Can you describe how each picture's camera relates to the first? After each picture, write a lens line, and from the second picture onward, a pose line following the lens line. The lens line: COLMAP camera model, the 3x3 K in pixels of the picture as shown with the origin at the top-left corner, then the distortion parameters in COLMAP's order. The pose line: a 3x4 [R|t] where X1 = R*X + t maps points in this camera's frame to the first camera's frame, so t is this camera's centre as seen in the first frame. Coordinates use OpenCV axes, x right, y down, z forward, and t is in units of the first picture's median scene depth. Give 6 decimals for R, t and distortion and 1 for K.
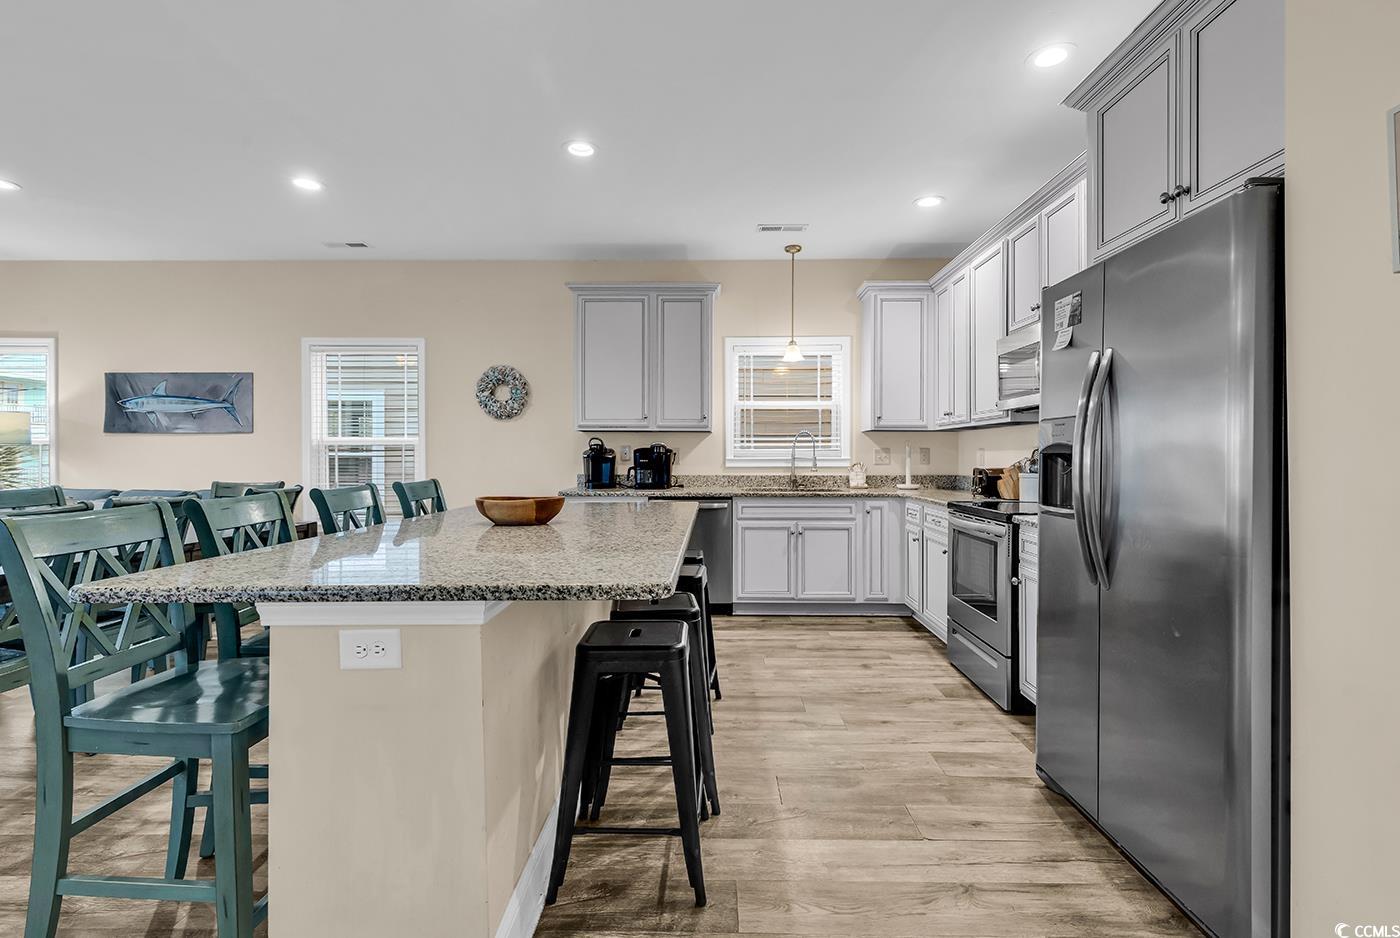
lens RADIAL K [[646.9, 0, 702.8], [0, 646.9, 447.2], [0, 0, 1]] dist [0.007082, -0.000839]
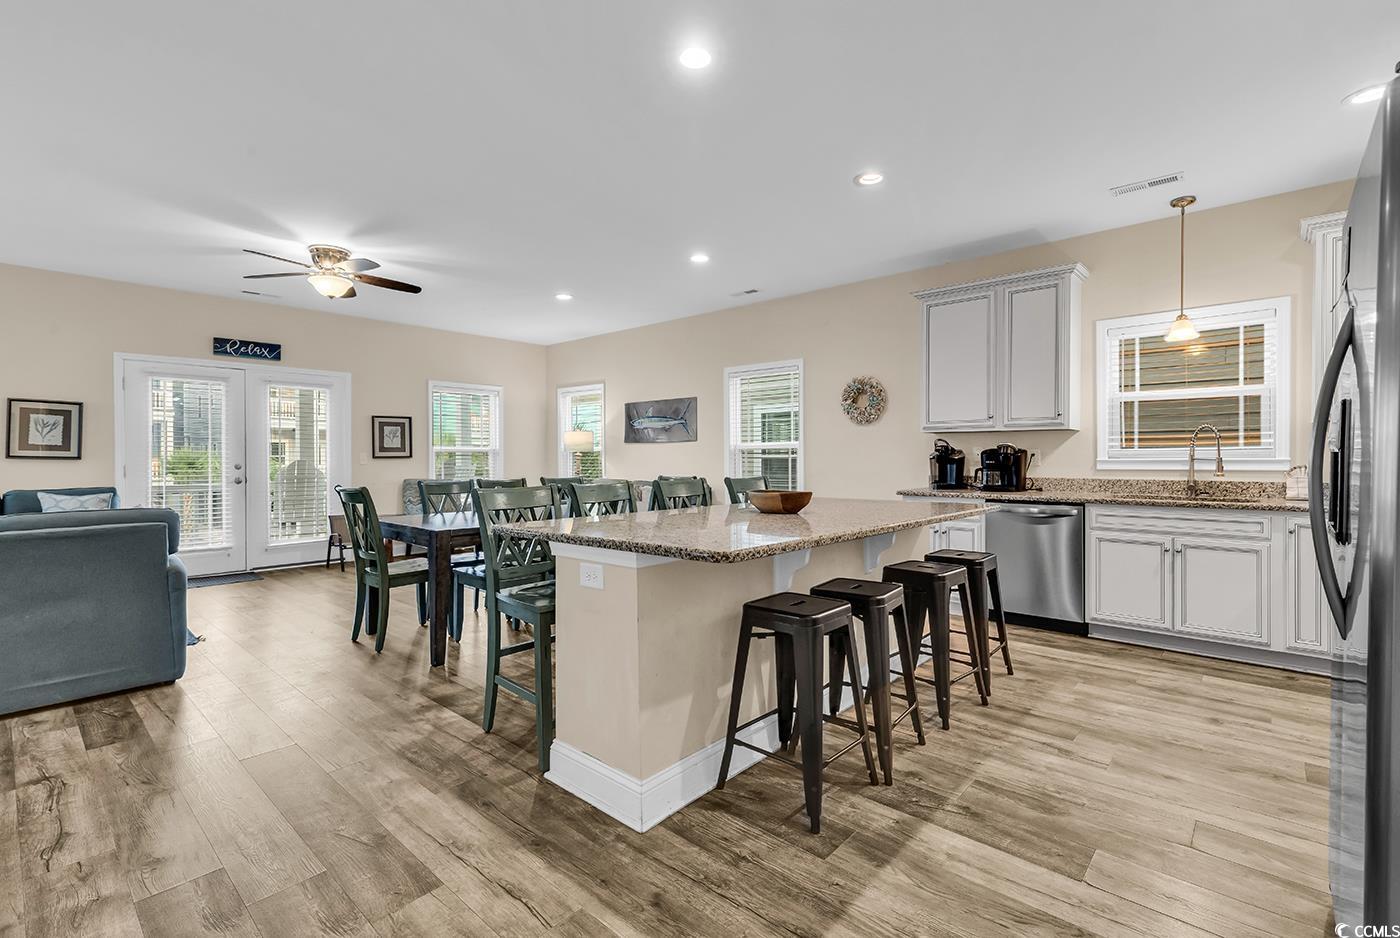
lens RADIAL K [[646.9, 0, 702.8], [0, 646.9, 447.2], [0, 0, 1]] dist [0.007082, -0.000839]
pose [[0.747024, -0.013212, -0.664666, 0.232595], [0.011567, 0.999909, -0.006875, 0.000456], [0.664697, -0.002552, 0.747109, -0.009782]]
